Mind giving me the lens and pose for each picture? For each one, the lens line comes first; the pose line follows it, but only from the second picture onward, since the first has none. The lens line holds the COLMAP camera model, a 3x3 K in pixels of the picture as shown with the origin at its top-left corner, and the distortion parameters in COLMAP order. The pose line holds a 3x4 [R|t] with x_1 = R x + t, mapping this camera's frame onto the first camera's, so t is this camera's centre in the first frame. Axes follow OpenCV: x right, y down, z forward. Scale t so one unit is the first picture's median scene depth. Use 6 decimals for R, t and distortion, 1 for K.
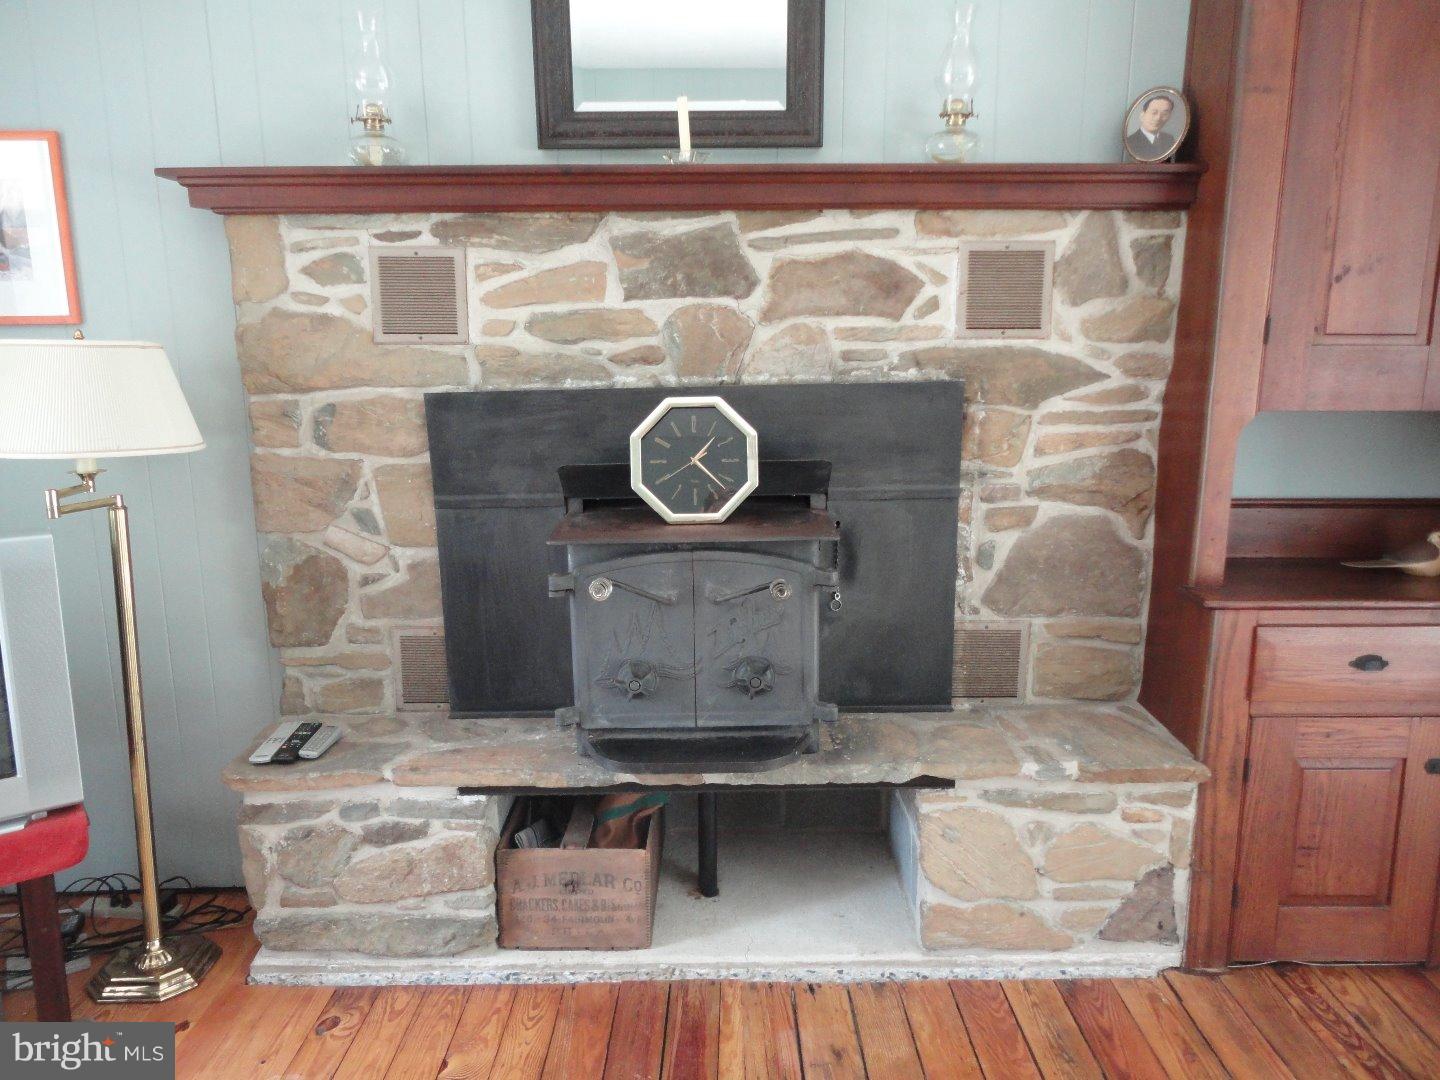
lens RADIAL K [[1070.9, 0, 722.1], [0, 1070.9, 539.1], [0, 0, 1]] dist [0.003478, 0.004007]
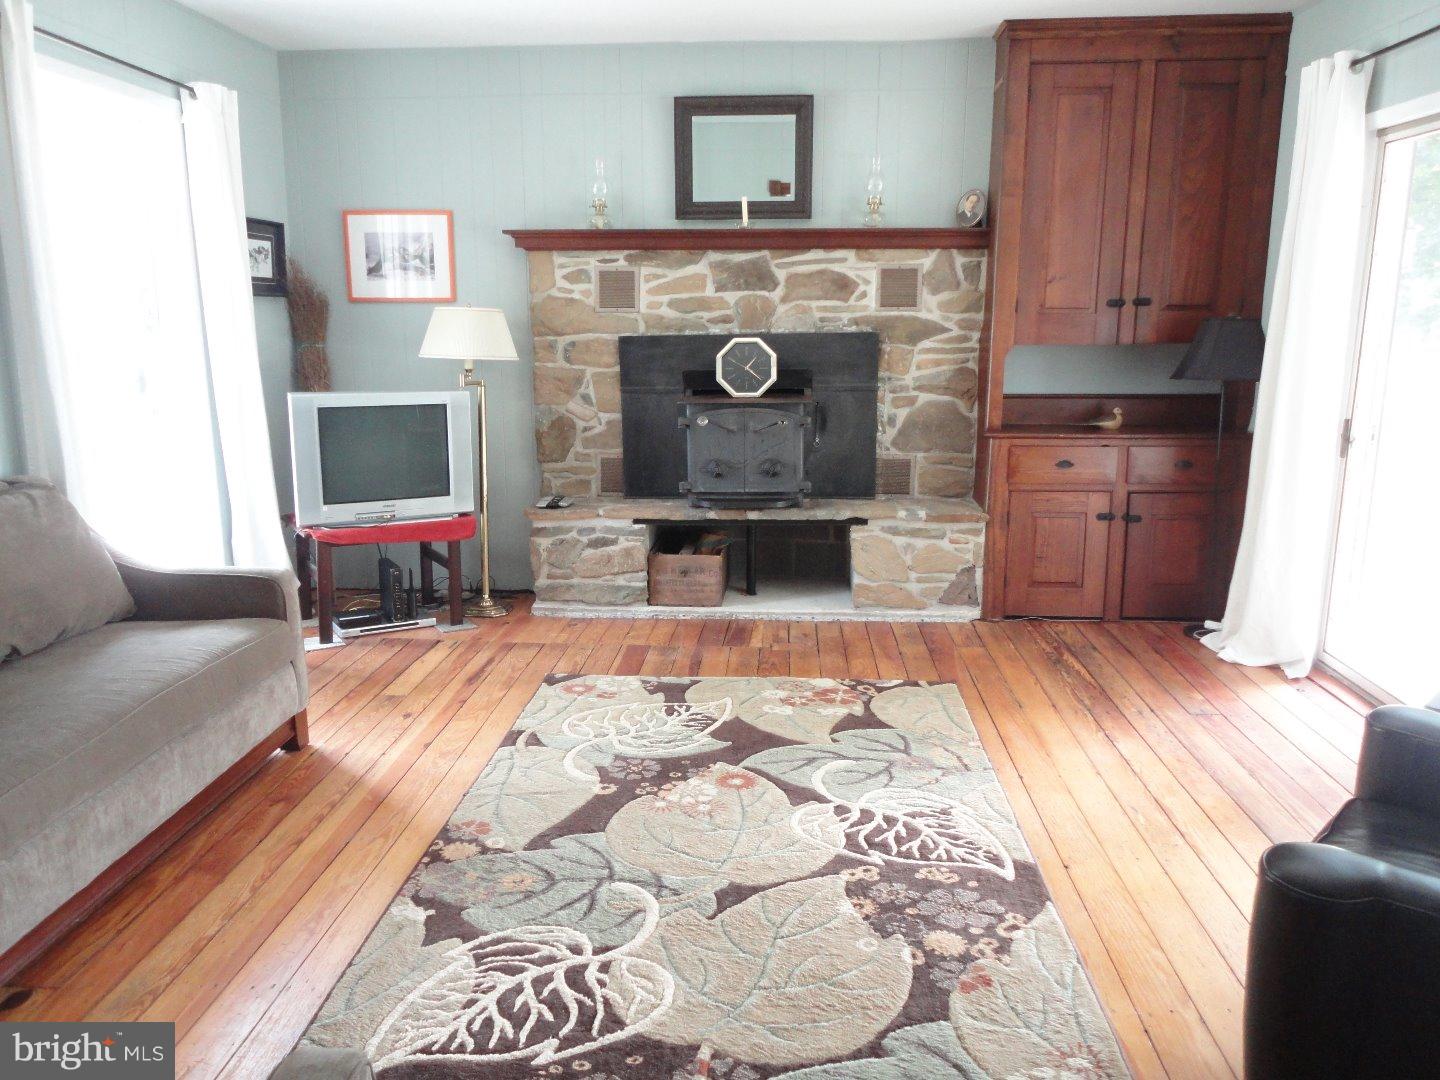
lens RADIAL K [[1103.9, 0, 721.8], [0, 1103.9, 519.7], [0, 0, 1]] dist [0.086592, 0.000582]
pose [[0.997459, 0.018415, -0.068822, 0.078756], [-0.019561, 0.999680, -0.016013, 0.254143], [0.068505, 0.017319, 0.997500, -1.143177]]
